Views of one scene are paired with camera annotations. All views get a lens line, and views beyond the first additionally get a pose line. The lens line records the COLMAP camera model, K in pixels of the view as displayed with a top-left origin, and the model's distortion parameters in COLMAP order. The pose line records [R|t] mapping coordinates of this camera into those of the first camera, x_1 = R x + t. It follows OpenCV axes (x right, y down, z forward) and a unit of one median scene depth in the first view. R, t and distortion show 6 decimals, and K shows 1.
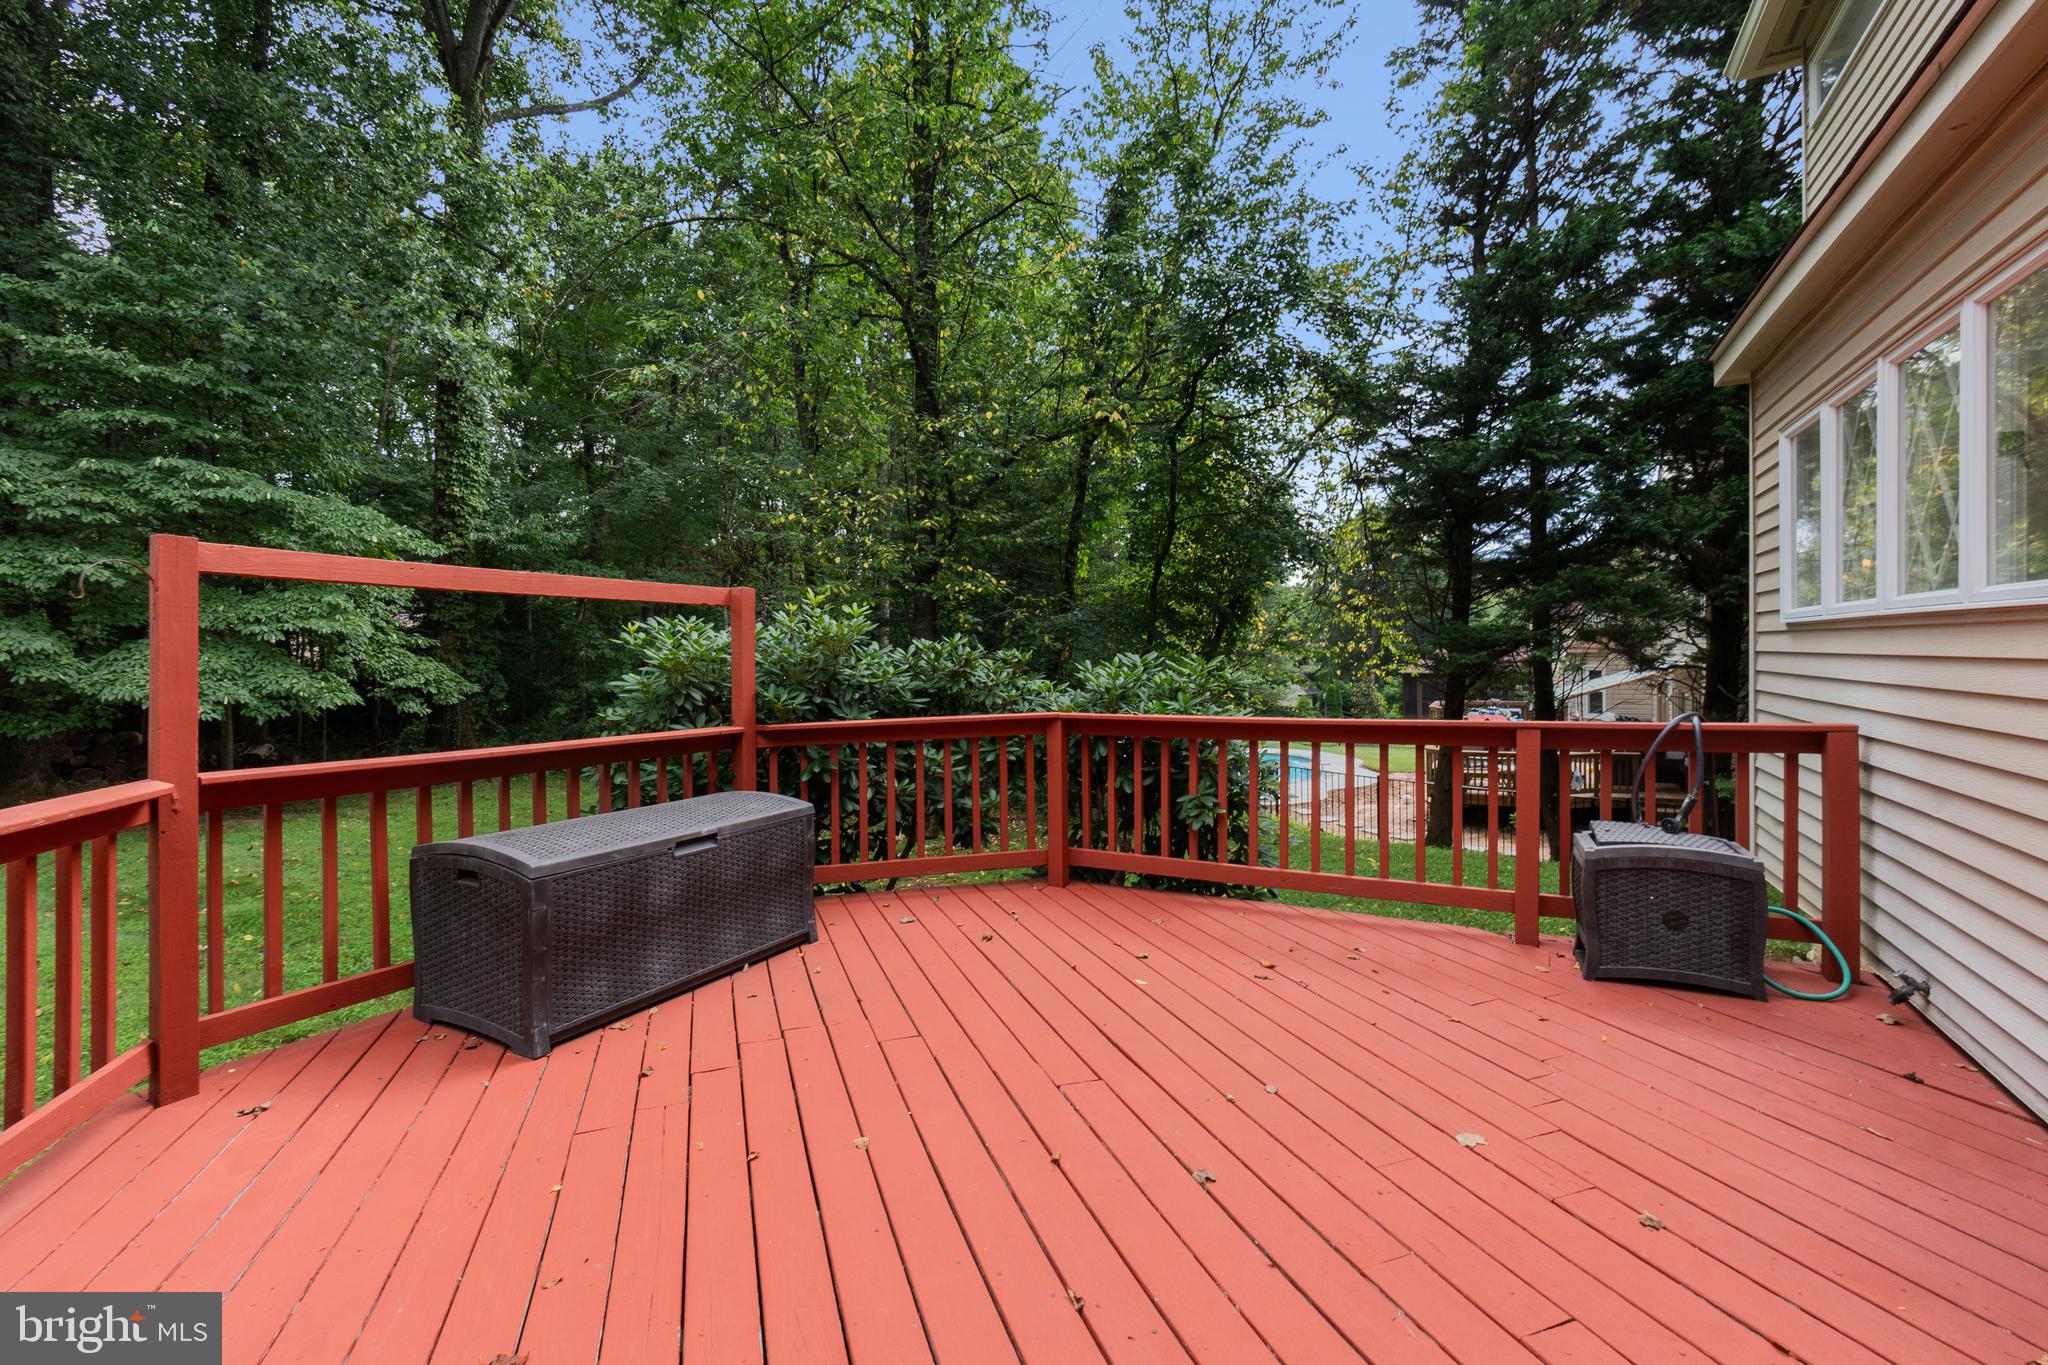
lens RADIAL K [[883.9, 0, 1054.3], [0, 883.9, 656.9], [0, 0, 1]] dist [0.007998, 0.000160]
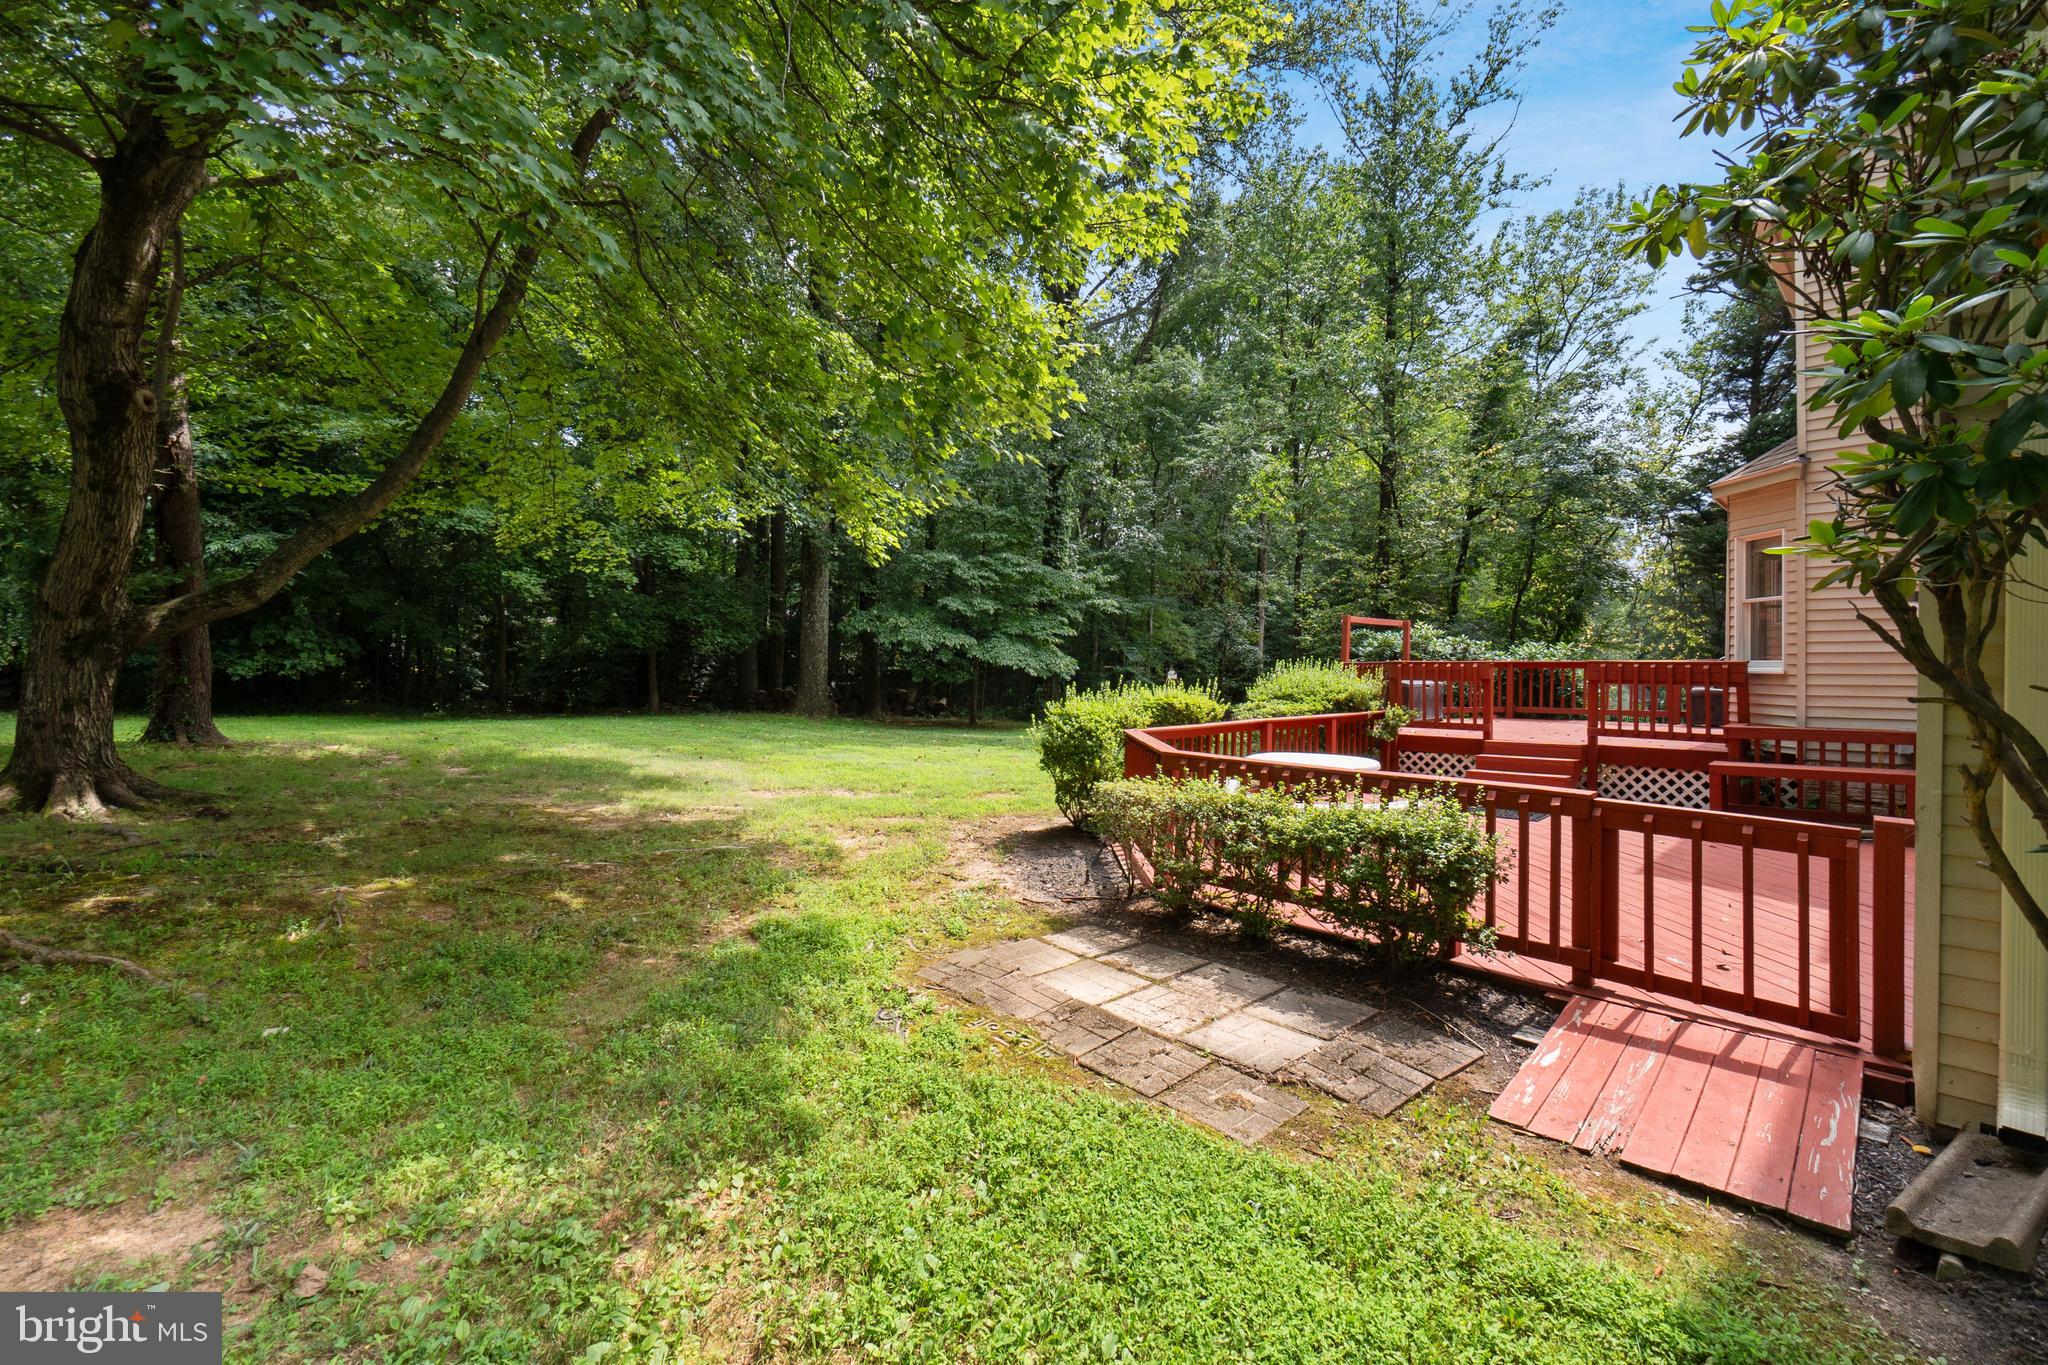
lens RADIAL K [[919.1, 0, 1024.0], [0, 919.1, 682.5], [0, 0, 1]] dist [0.012320, -0.000098]
pose [[0.949804, 0.018237, -0.312315, -0.232672], [-0.011670, 0.999670, 0.022885, 0.032679], [0.312629, -0.018092, 0.949703, -0.986944]]
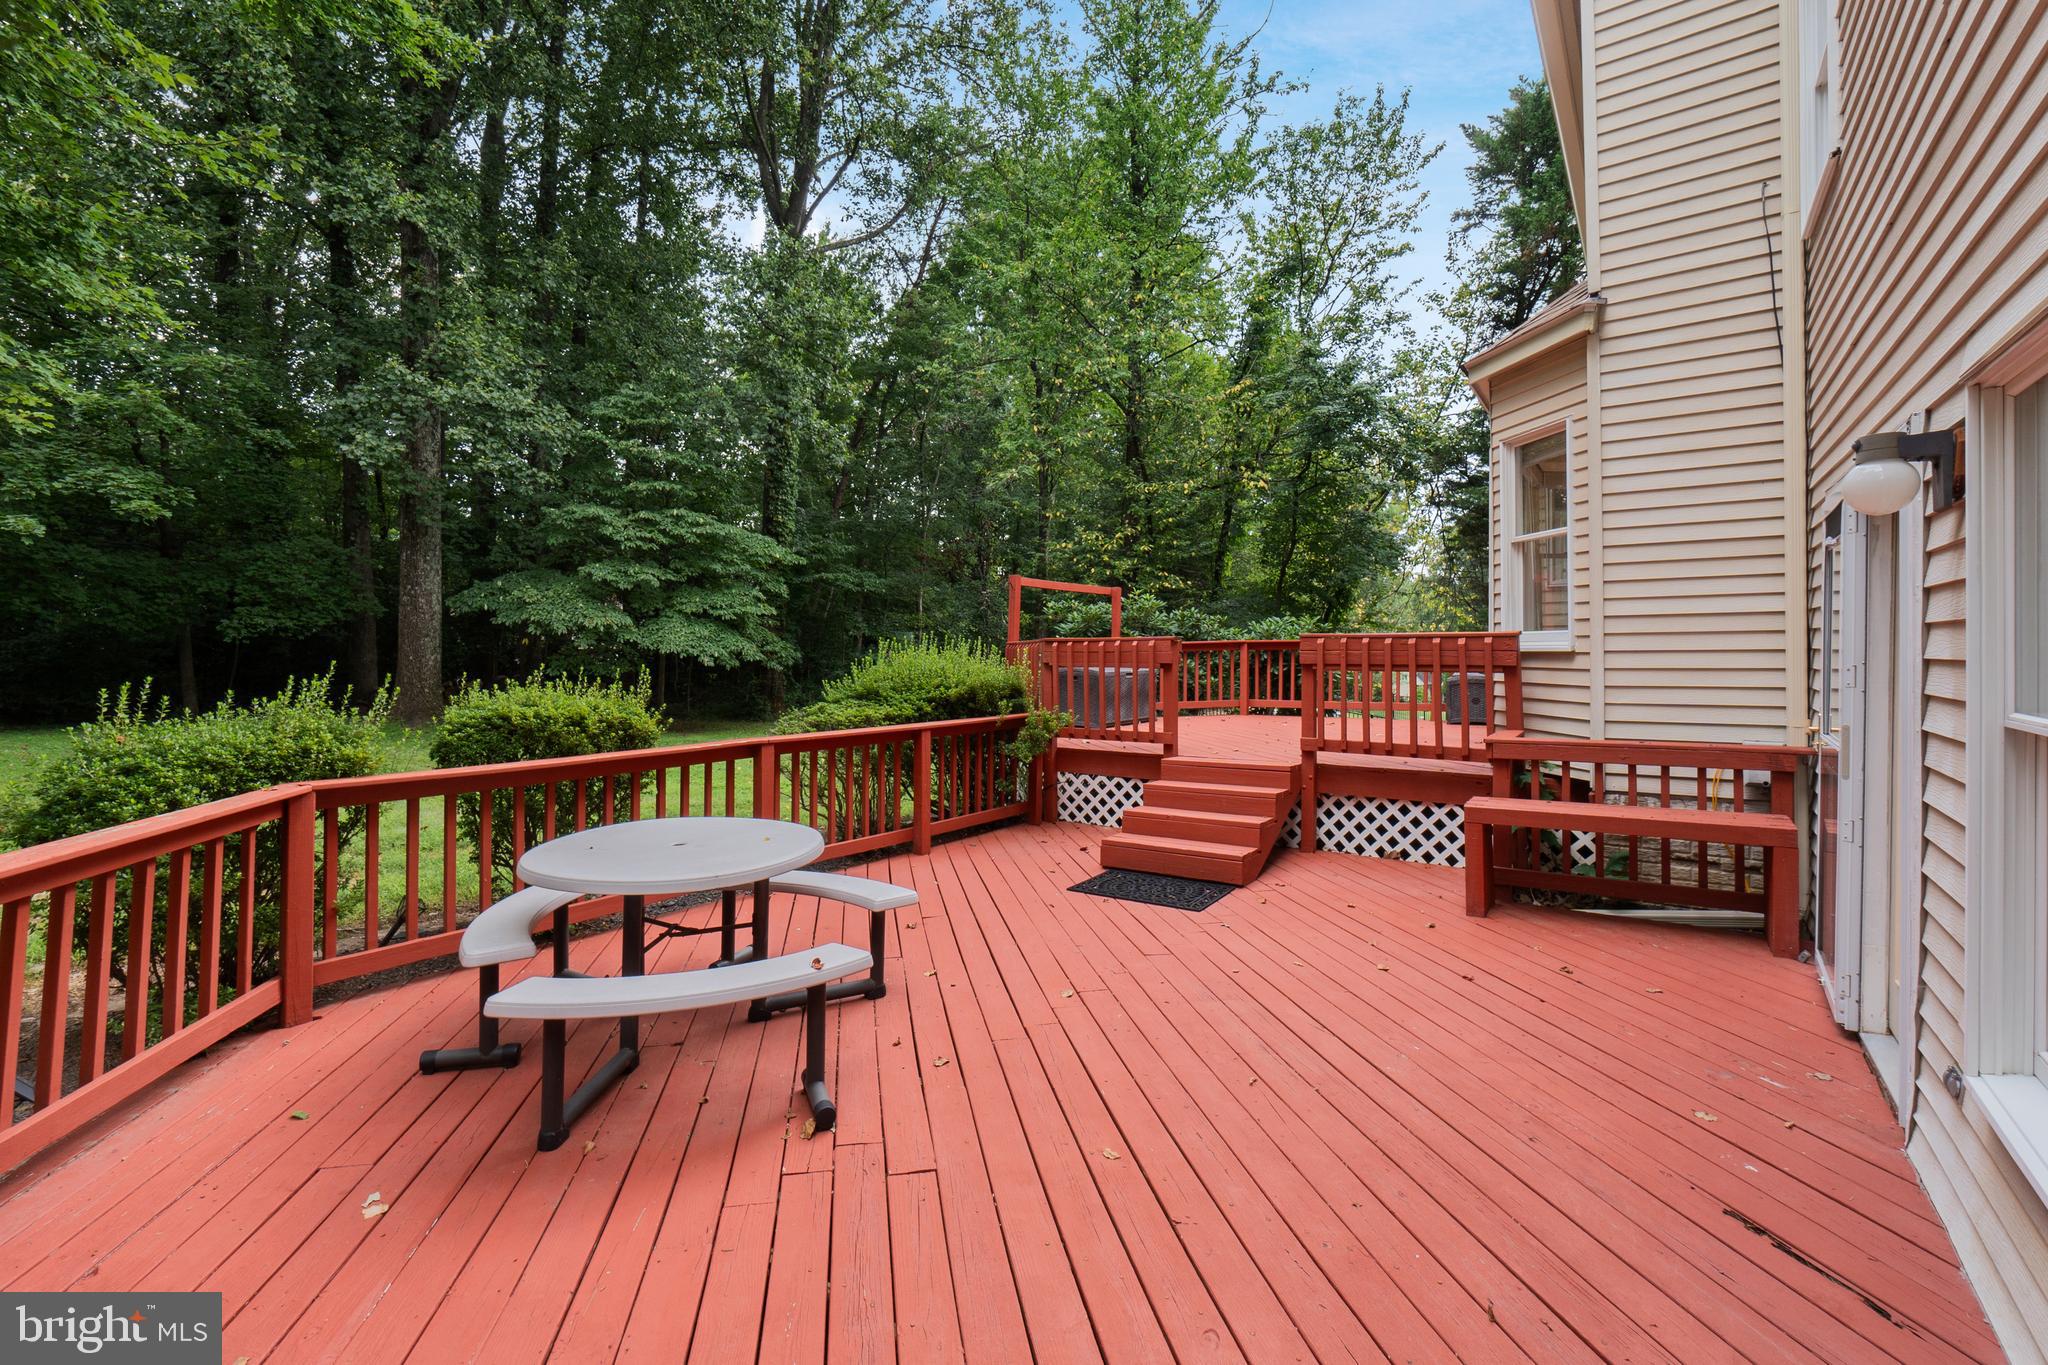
lens RADIAL K [[903.2, 0, 1036.9], [0, 903.2, 671.0], [0, 0, 1]] dist [0.016152, 0.000039]
pose [[0.990500, 0.008032, -0.137277, -0.083209], [-0.005086, 0.999750, 0.021795, 0.037189], [0.137418, -0.020890, 0.990293, -0.562088]]
